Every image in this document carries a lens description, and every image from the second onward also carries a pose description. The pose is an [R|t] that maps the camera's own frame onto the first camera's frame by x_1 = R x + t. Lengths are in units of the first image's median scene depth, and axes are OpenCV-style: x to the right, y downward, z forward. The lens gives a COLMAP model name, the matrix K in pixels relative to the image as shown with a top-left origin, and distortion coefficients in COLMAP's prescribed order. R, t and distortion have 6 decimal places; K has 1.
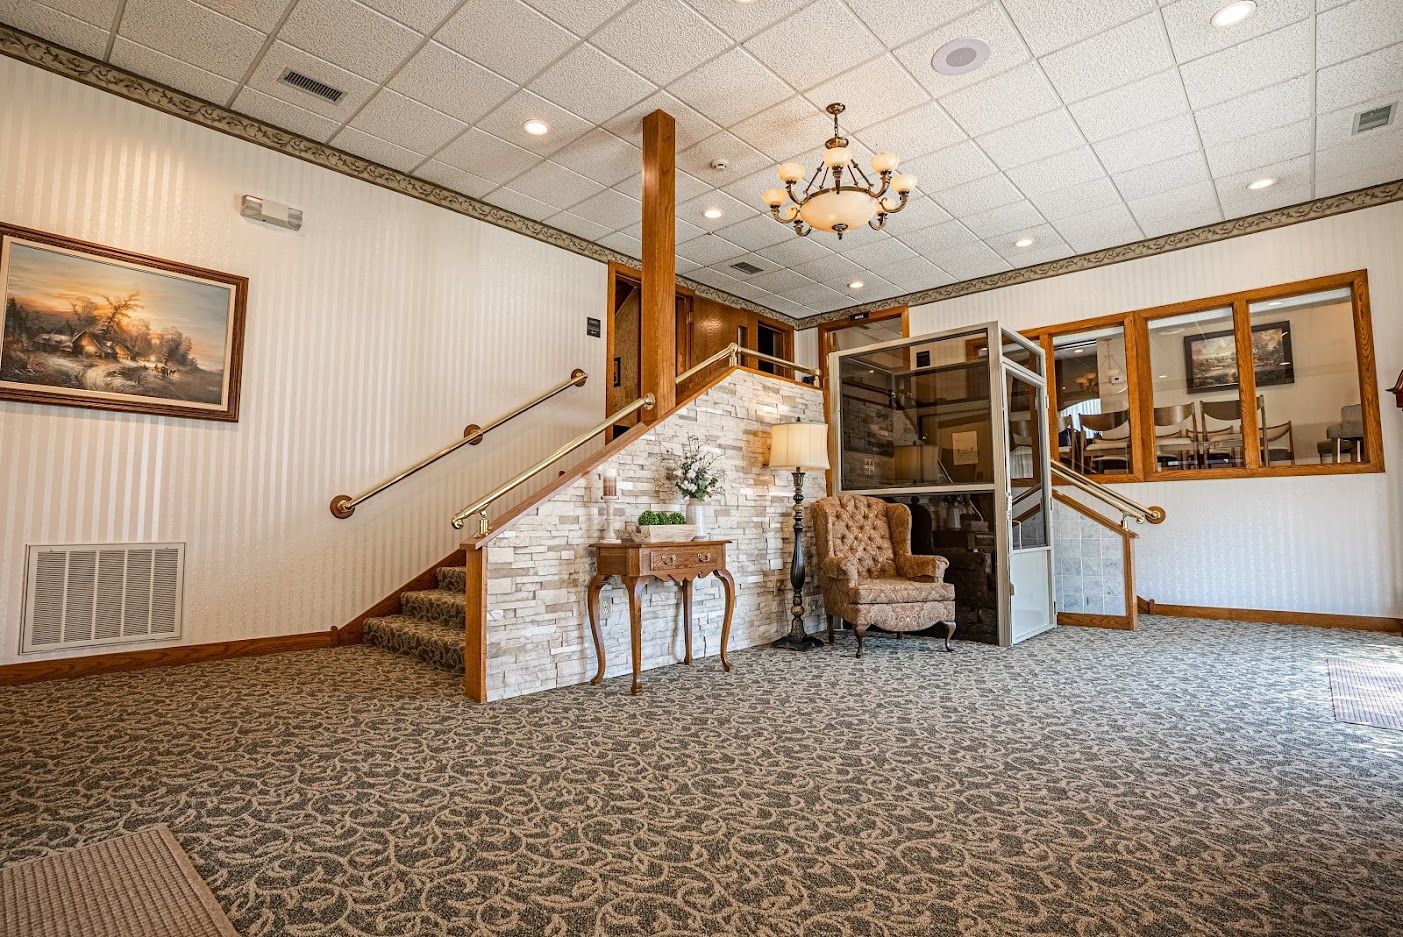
lens RADIAL K [[687.2, 0, 700.5], [0, 687.2, 463.3], [0, 0, 1]] dist [-0.048108, 0.004072]
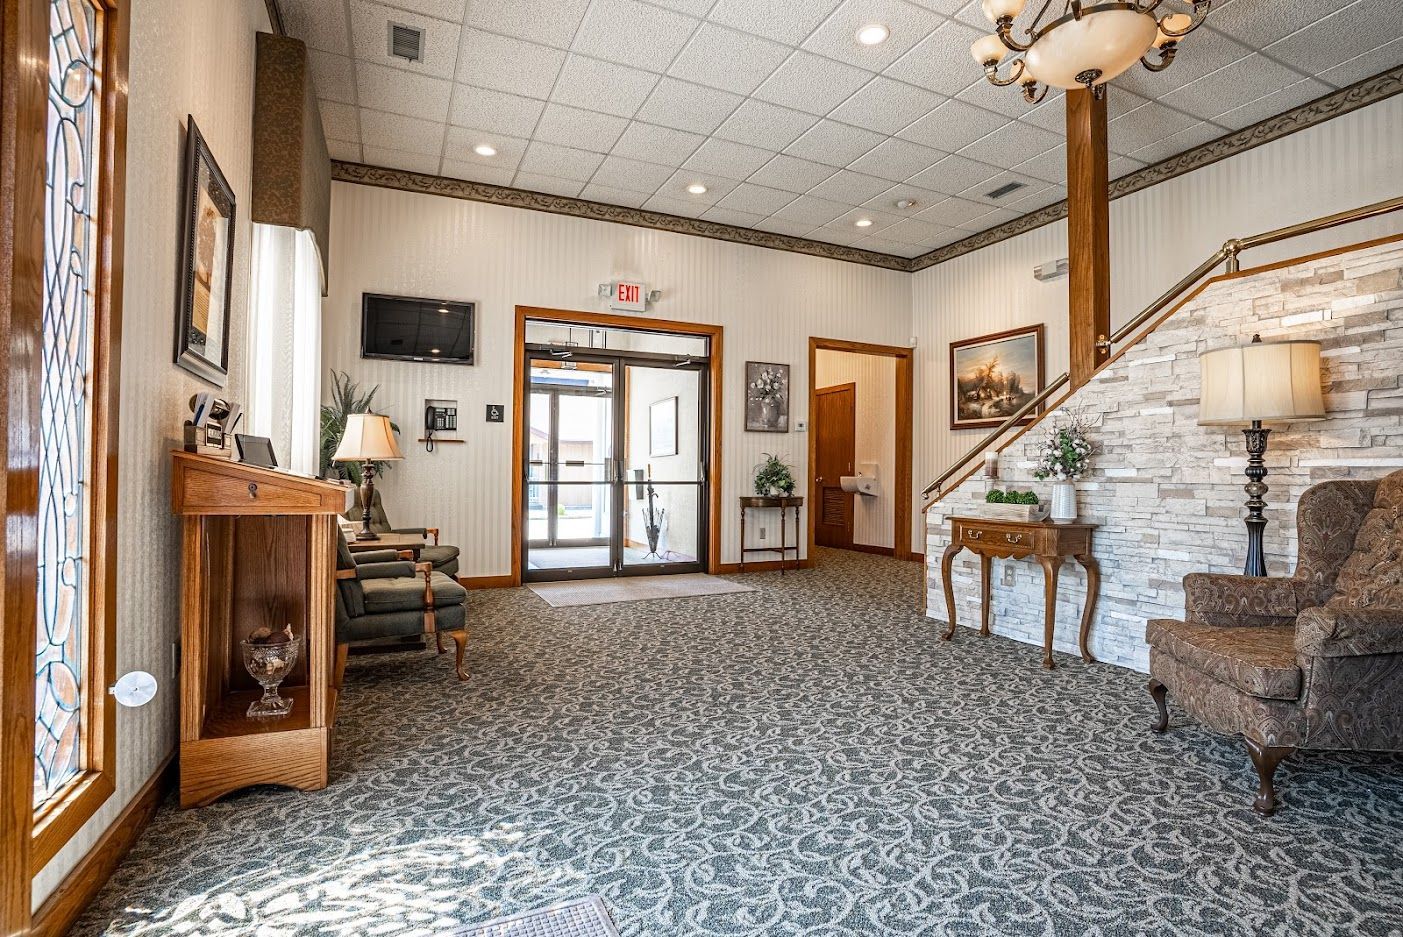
lens RADIAL K [[687.2, 0, 710.3], [0, 687.2, 464.5], [0, 0, 1]] dist [-0.048108, 0.004072]
pose [[-0.383167, -0.010253, -0.923622, 1.090799], [0.082370, 0.995575, -0.045223, 0.039582], [0.919999, -0.093407, -0.380627, 0.998951]]
